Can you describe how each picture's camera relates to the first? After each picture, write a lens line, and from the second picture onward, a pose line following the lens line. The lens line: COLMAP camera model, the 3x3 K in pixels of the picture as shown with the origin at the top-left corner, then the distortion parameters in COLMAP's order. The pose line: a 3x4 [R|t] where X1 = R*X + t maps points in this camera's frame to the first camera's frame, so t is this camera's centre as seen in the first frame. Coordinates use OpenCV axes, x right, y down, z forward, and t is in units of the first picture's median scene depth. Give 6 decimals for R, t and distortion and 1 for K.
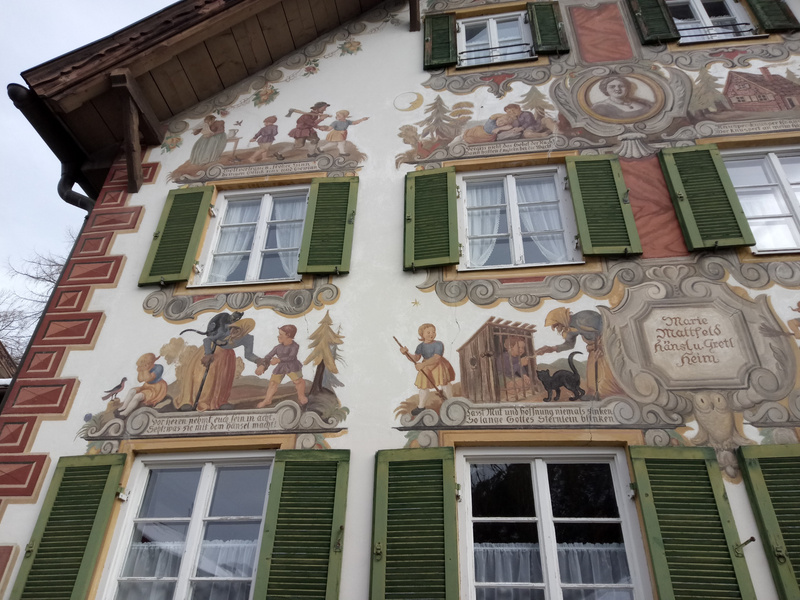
lens RADIAL K [[581.4, 0, 400.0], [0, 581.4, 300.0], [0, 0, 1]] dist [0.128459, -0.175375]
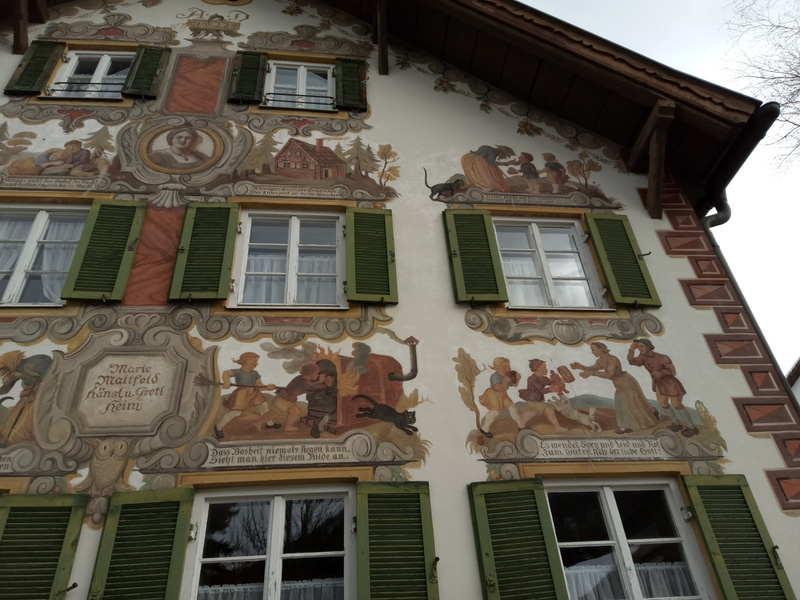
lens RADIAL K [[581.4, 0, 400.0], [0, 581.4, 300.0], [0, 0, 1]] dist [0.128459, -0.175375]
pose [[0.971014, 0.060170, 0.231326, 0.638761], [-0.050124, 0.997537, -0.049069, -0.053050], [-0.233709, 0.036052, 0.971638, -0.115940]]
